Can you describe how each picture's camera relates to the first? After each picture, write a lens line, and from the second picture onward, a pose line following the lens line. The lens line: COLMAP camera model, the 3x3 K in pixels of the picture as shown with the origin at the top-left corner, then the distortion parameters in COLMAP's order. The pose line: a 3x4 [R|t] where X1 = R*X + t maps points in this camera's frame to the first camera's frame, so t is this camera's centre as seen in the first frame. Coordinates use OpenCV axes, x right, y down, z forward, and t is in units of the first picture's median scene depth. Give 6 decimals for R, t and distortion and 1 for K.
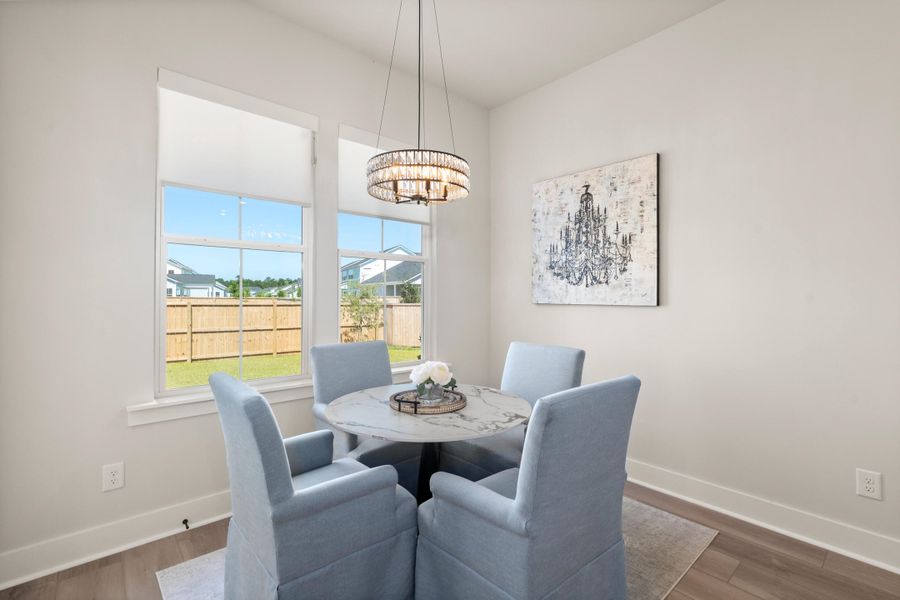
lens RADIAL K [[410.4, 0, 448.4], [0, 410.4, 297.7], [0, 0, 1]] dist [-0.002130, 0.000940]
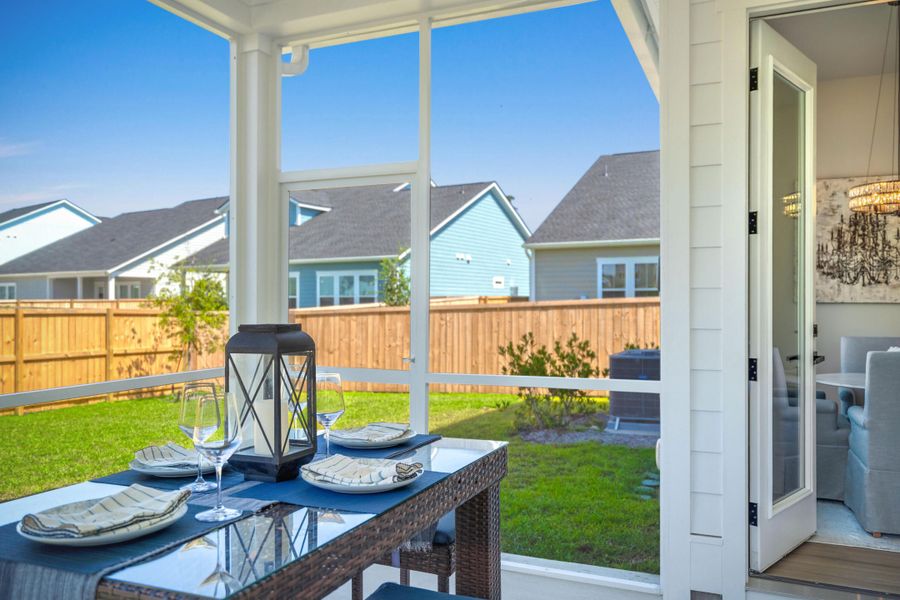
lens RADIAL K [[716.8, 0, 454.2], [0, 716.8, 300.8], [0, 0, 1]] dist [0.001641, 0.005674]
pose [[0.902193, 0.000550, 0.431333, -1.372824], [0.000912, 0.999995, -0.003183, 0.015838], [-0.431332, 0.003265, 0.902187, -0.216001]]
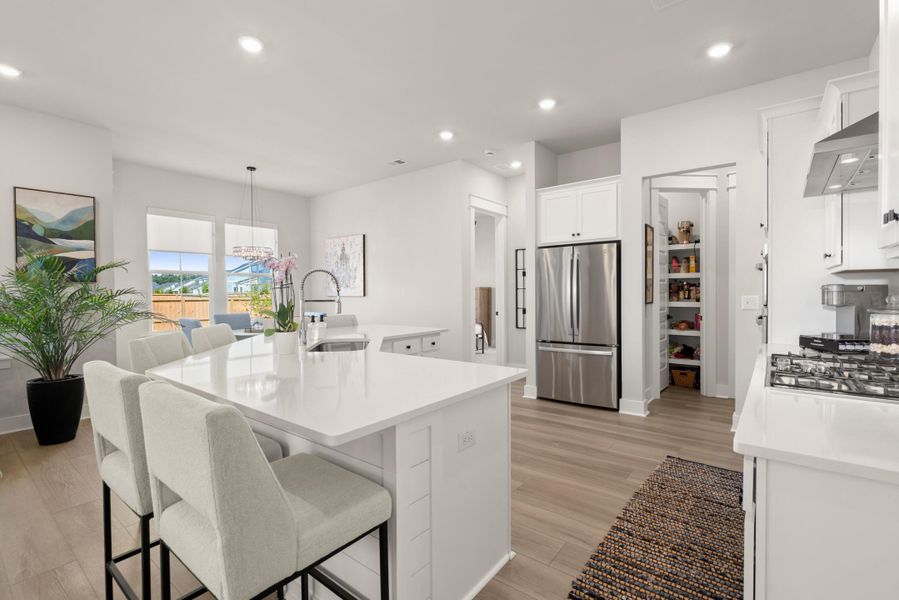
lens RADIAL K [[414.2, 0, 446.9], [0, 414.2, 299.7], [0, 0, 1]] dist [-0.001571, 0.000781]
pose [[0.983622, -0.014033, 0.179697, 0.466254], [0.010482, 0.999731, 0.020696, -0.004463], [-0.179939, -0.018473, 0.983504, -1.317157]]
